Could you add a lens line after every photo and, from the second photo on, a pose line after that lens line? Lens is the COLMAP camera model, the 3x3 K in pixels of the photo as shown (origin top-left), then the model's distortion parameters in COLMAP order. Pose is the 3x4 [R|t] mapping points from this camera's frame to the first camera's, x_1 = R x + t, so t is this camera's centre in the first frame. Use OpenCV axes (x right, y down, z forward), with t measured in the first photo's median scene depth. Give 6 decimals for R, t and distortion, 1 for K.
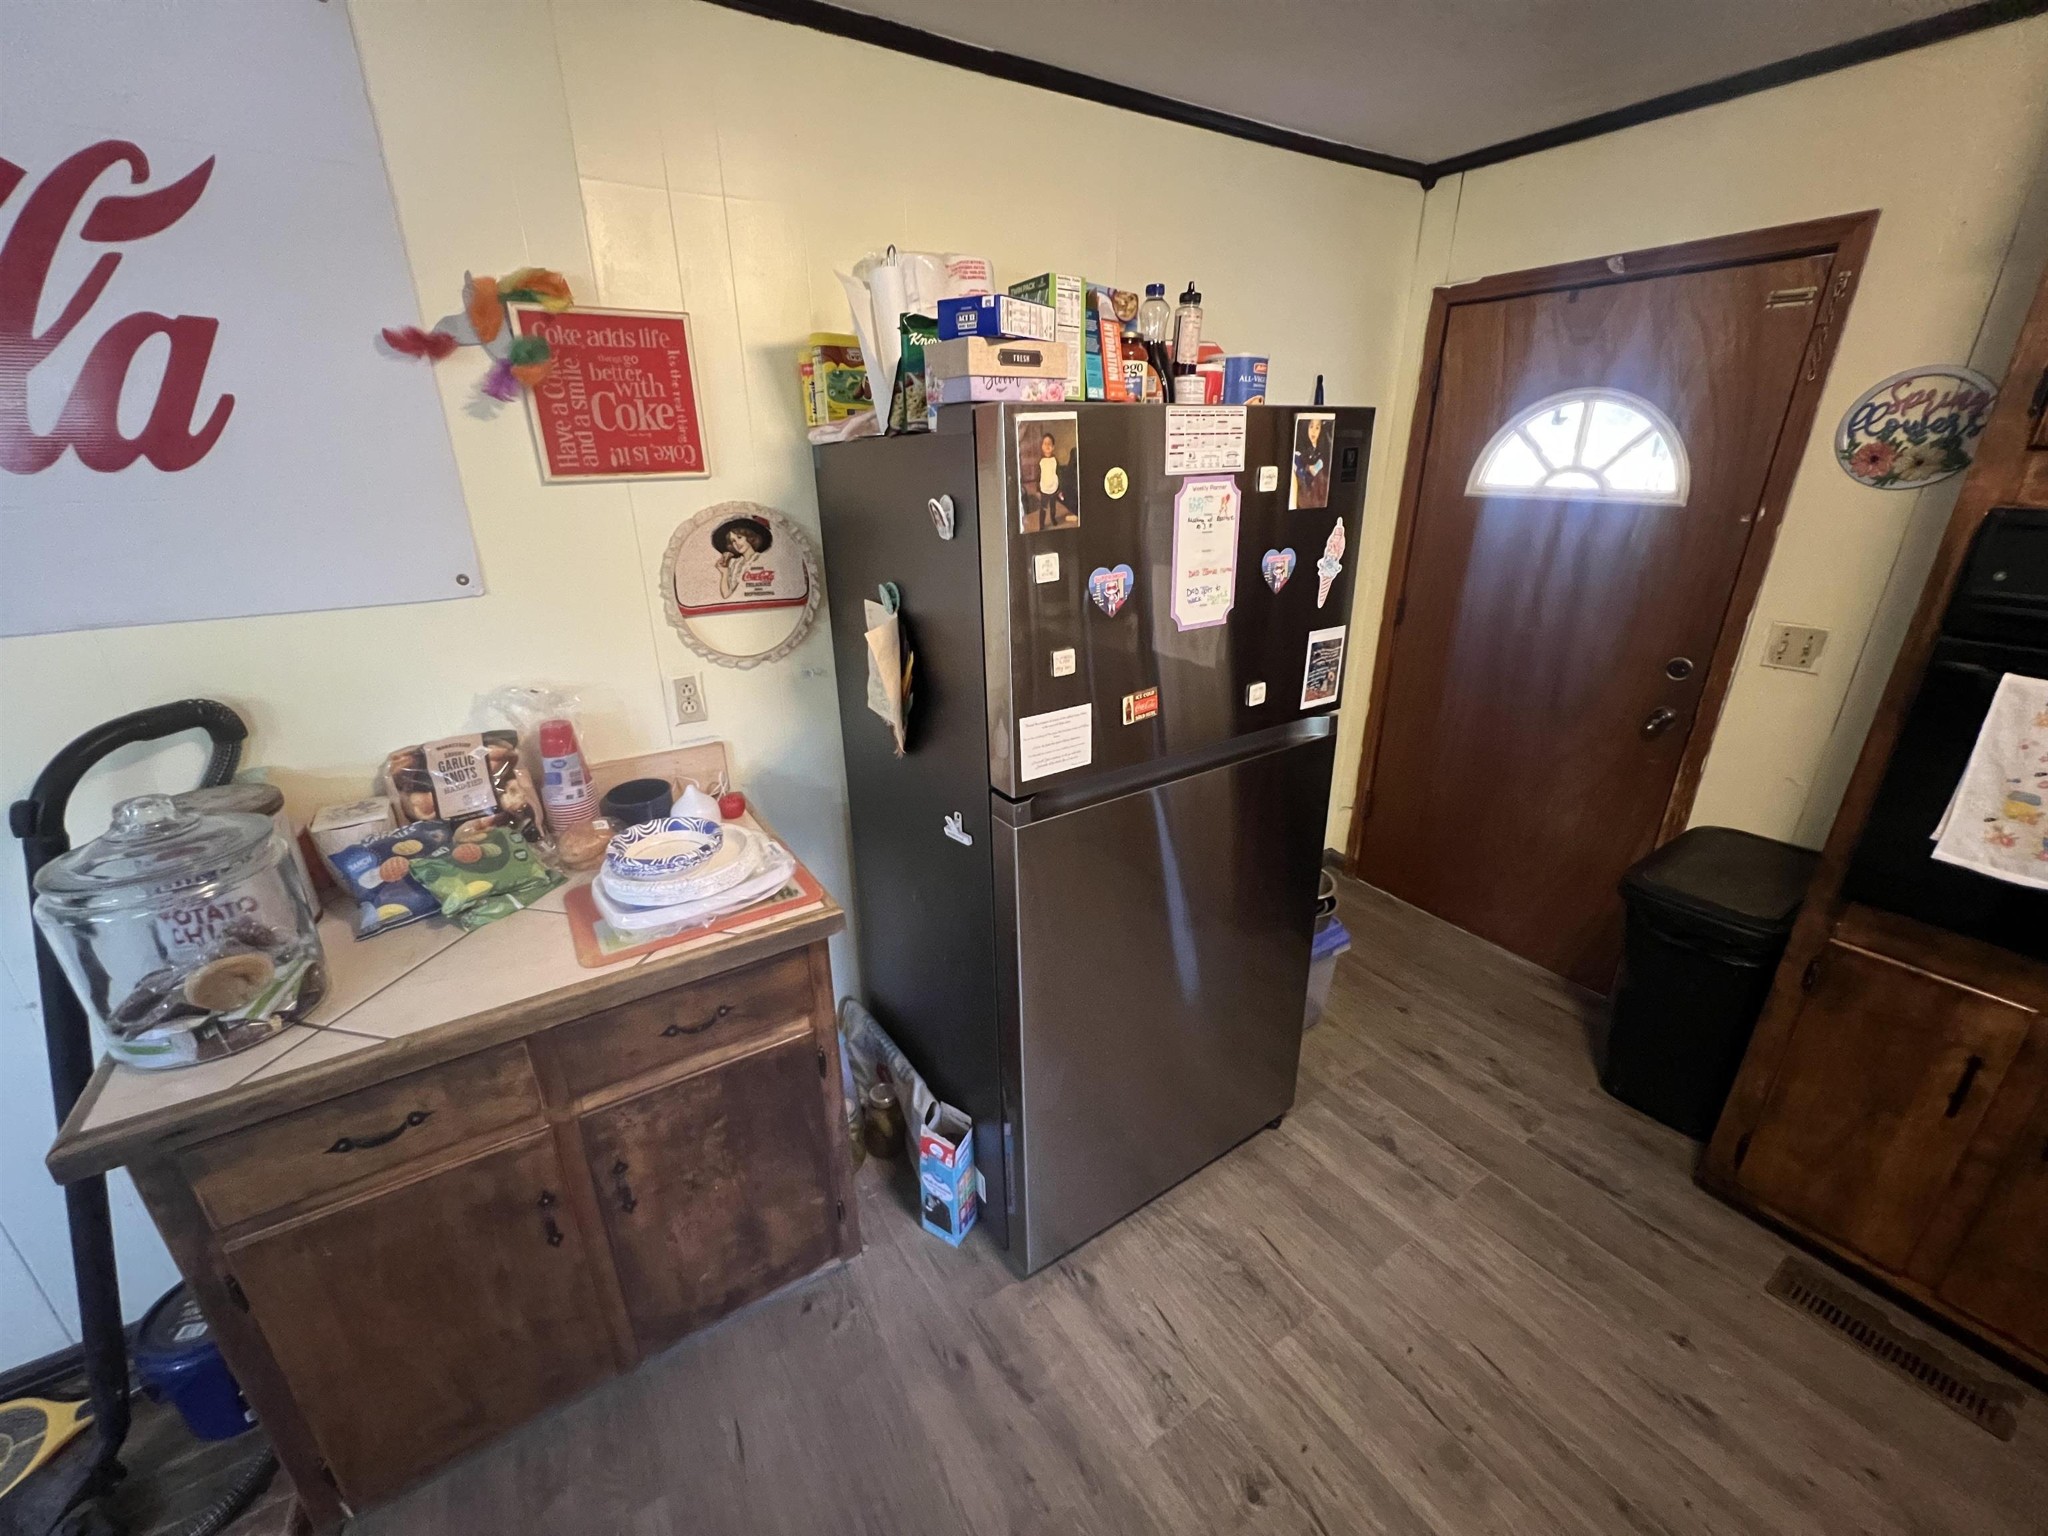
lens RADIAL K [[822.6, 0, 1016.4], [0, 822.6, 764.6], [0, 0, 1]] dist [-0.001494, 0.000054]
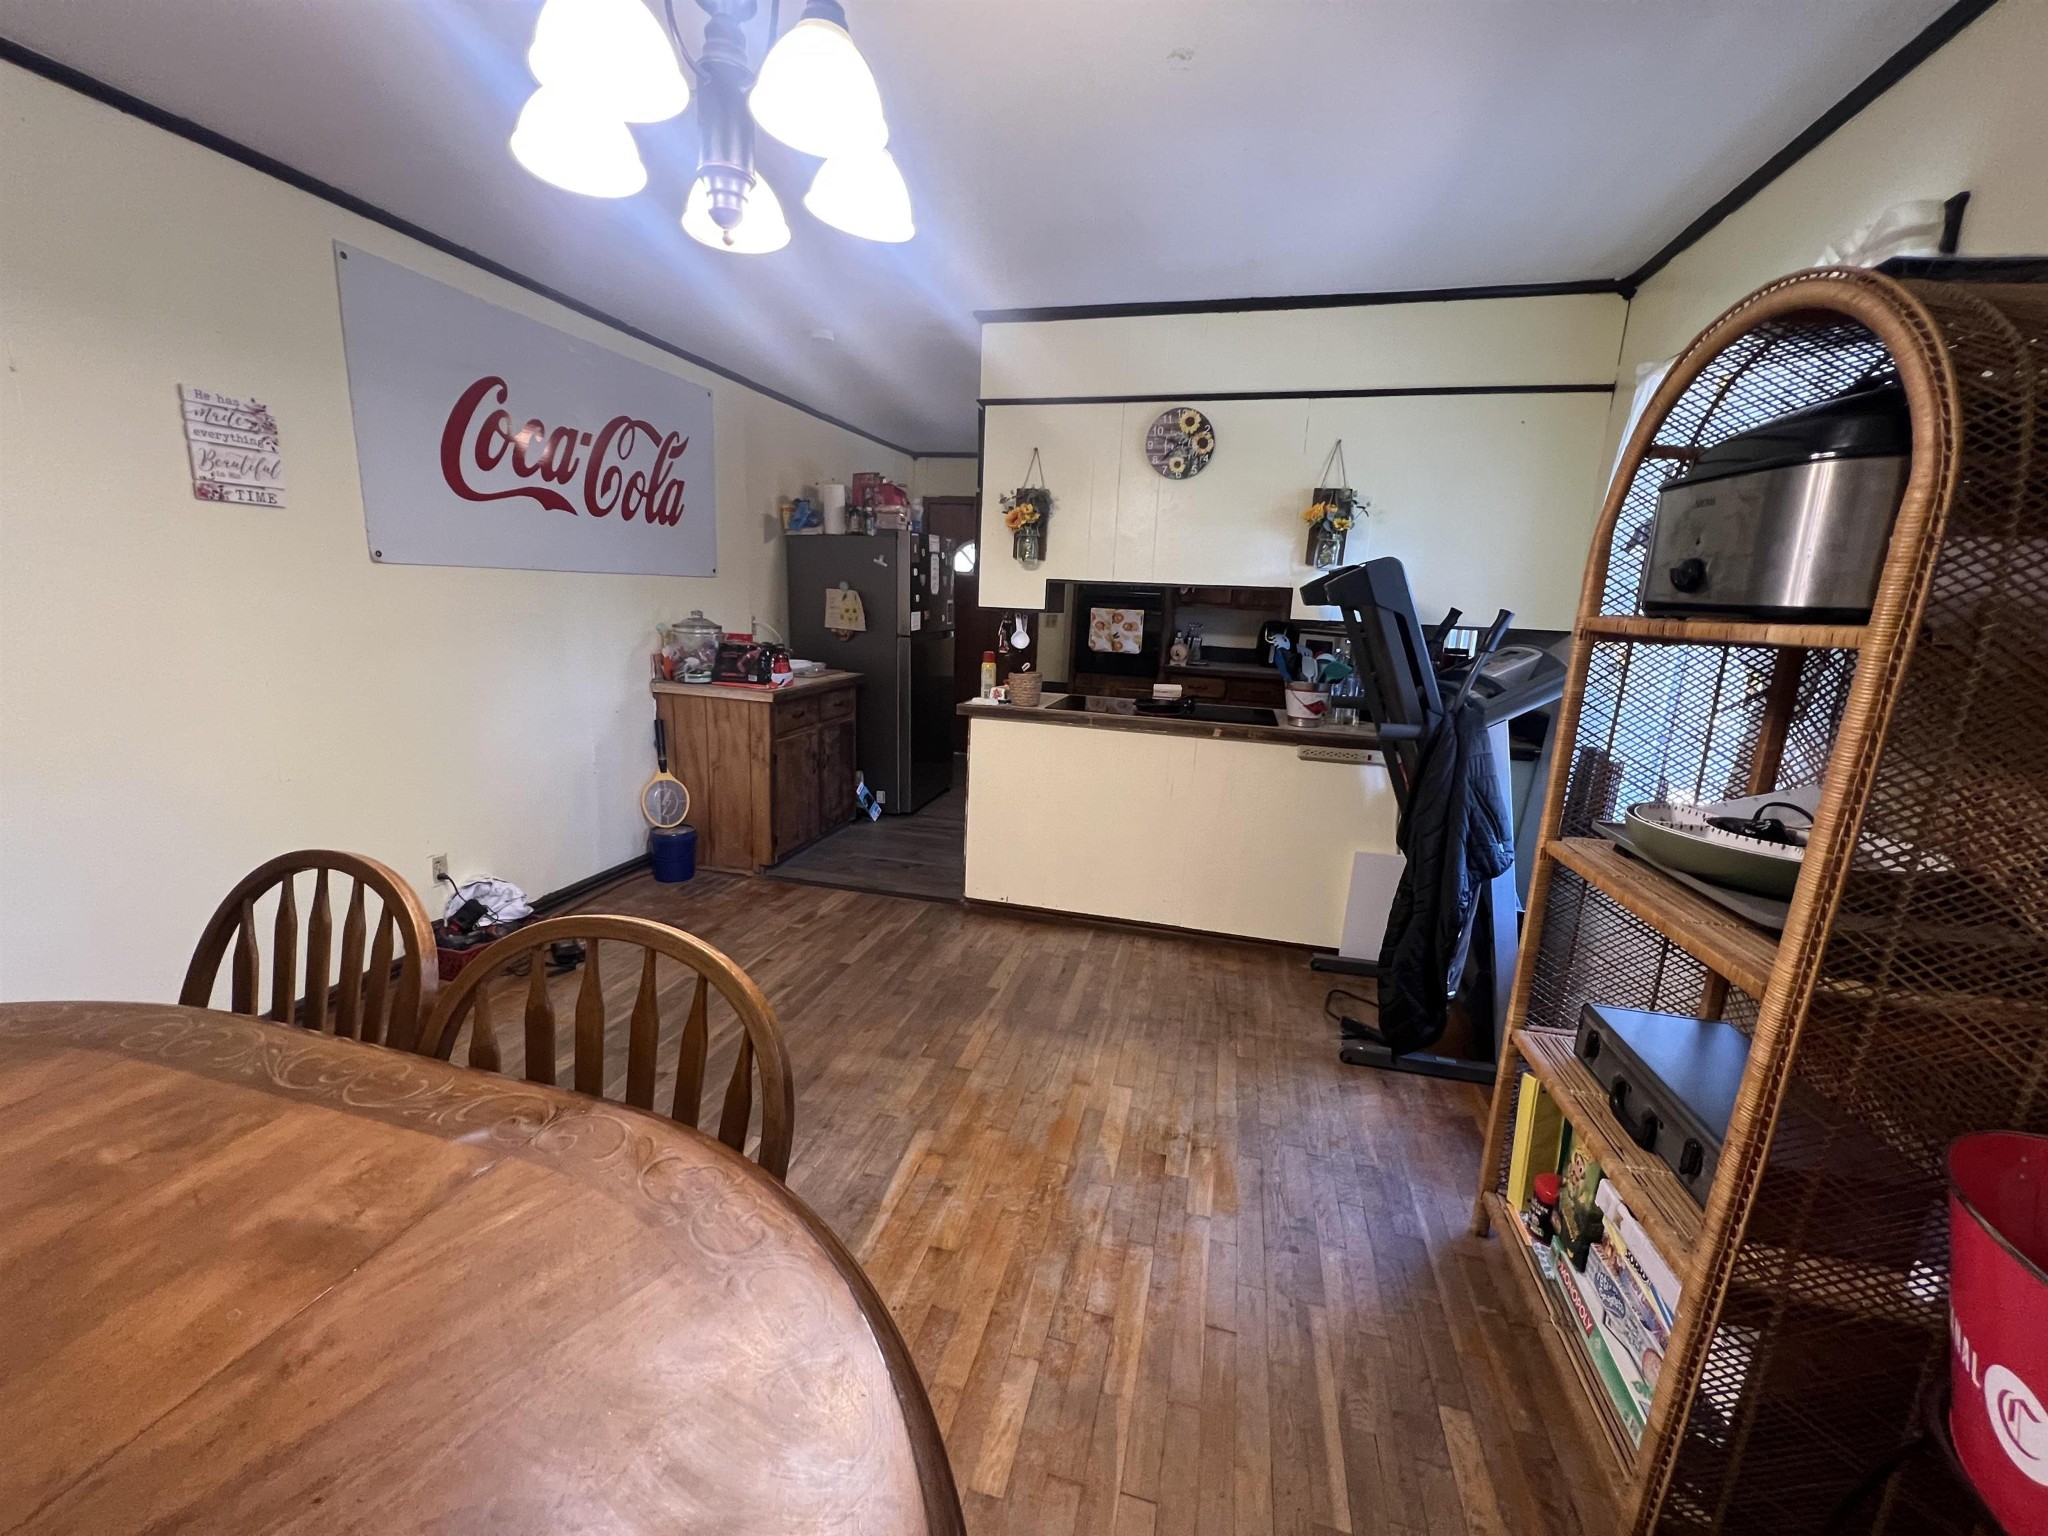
lens RADIAL K [[822.6, 0, 1016.4], [0, 822.6, 764.6], [0, 0, 1]] dist [-0.001494, 0.000054]
pose [[0.736338, -0.099366, 0.669278, -1.825745], [0.191607, 0.979290, -0.065412, 0.789661], [-0.648917, 0.176403, 0.740128, -1.600885]]
